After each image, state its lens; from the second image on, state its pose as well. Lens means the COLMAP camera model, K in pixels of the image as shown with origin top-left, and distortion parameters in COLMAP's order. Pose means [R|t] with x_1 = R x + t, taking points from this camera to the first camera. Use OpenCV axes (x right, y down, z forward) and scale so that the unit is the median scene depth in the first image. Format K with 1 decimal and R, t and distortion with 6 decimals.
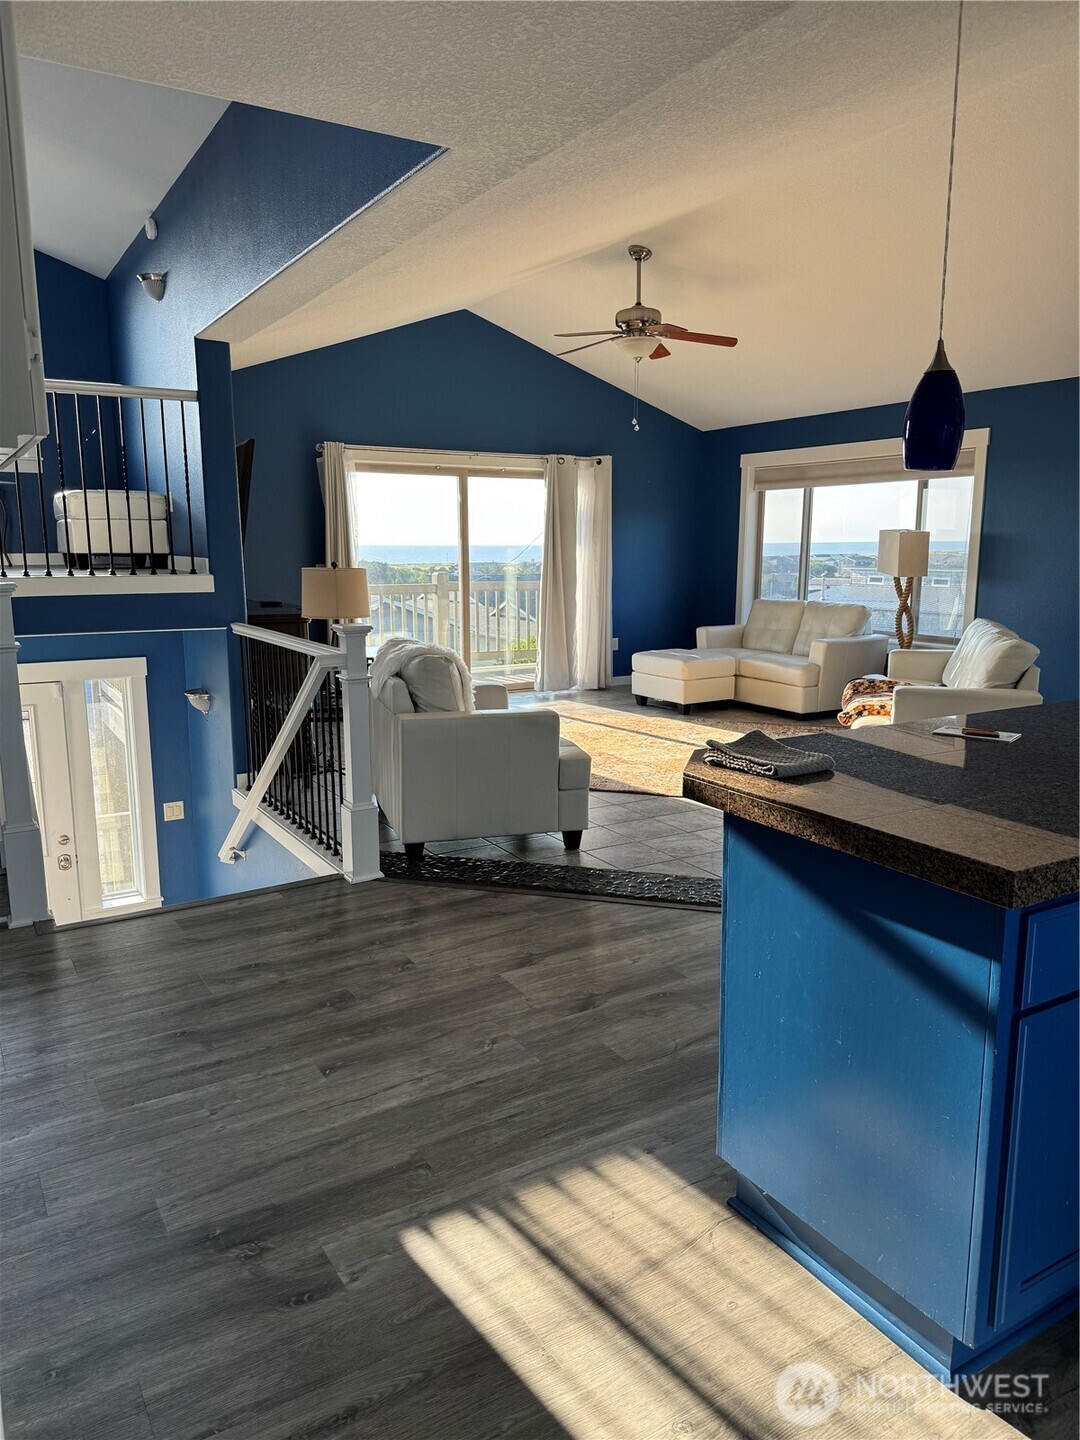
lens RADIAL K [[1012.8, 0, 547.3], [0, 1012.8, 727.6], [0, 0, 1]] dist [0.089213, -0.001817]
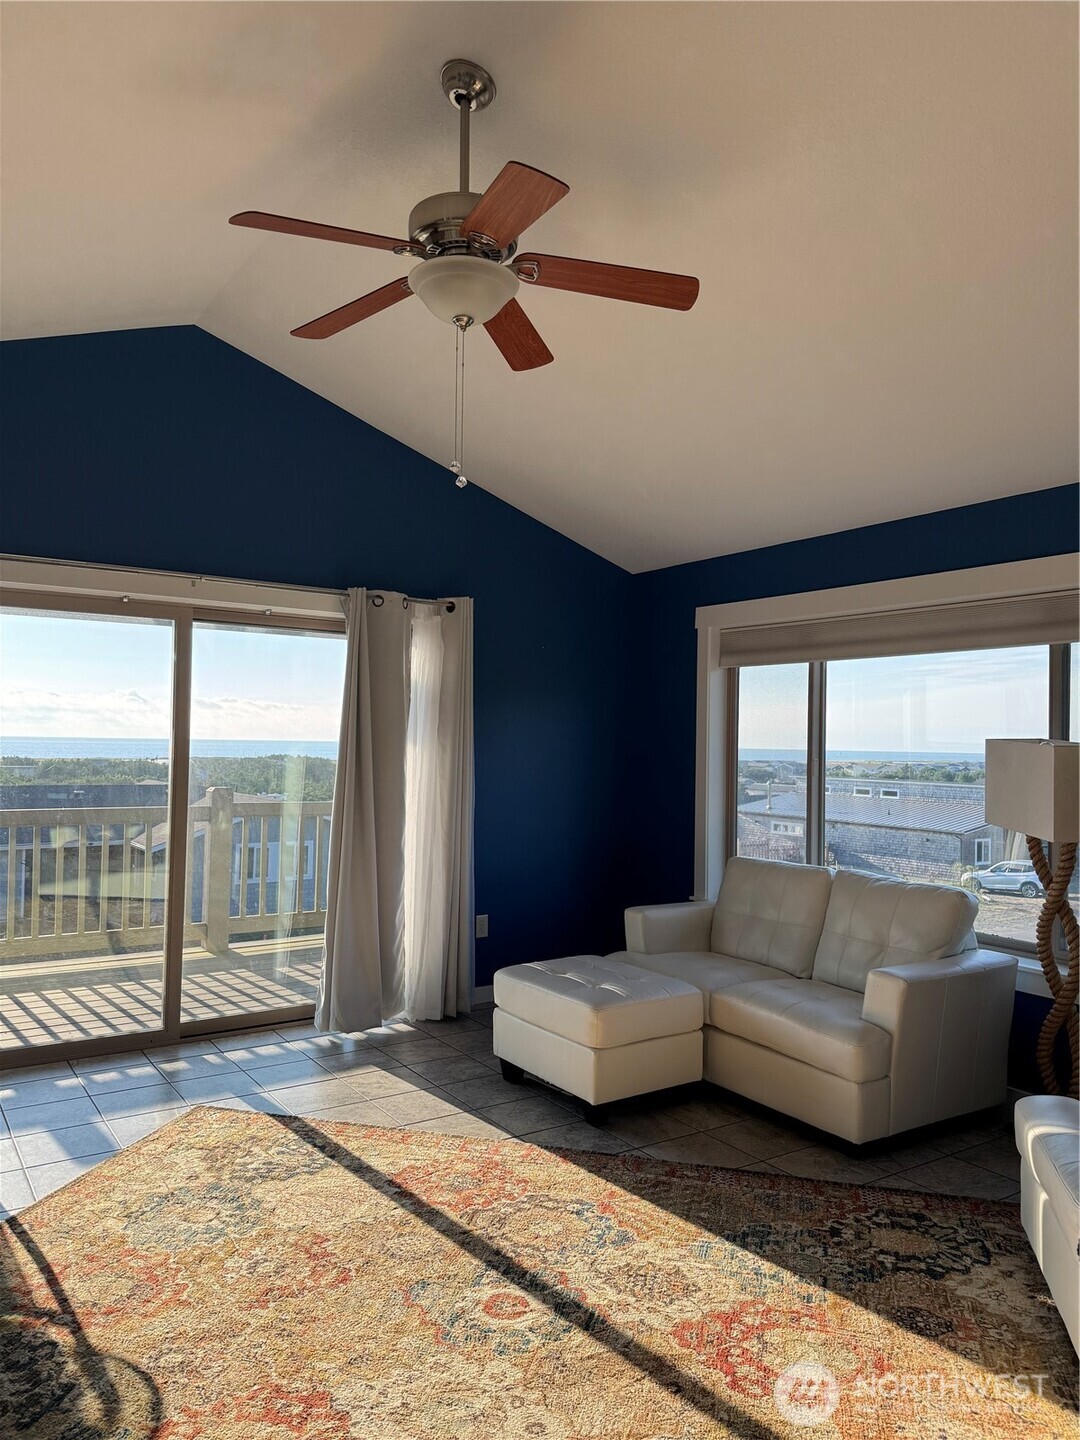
lens RADIAL K [[996.6, 0, 540.0], [0, 996.6, 720.0], [0, 0, 1]] dist [0.003715, -0.002081]
pose [[0.998719, 0.019632, 0.046638, 0.077882], [-0.010209, 0.980892, -0.194285, -0.095591], [-0.049561, 0.193560, 0.979836, 0.481829]]
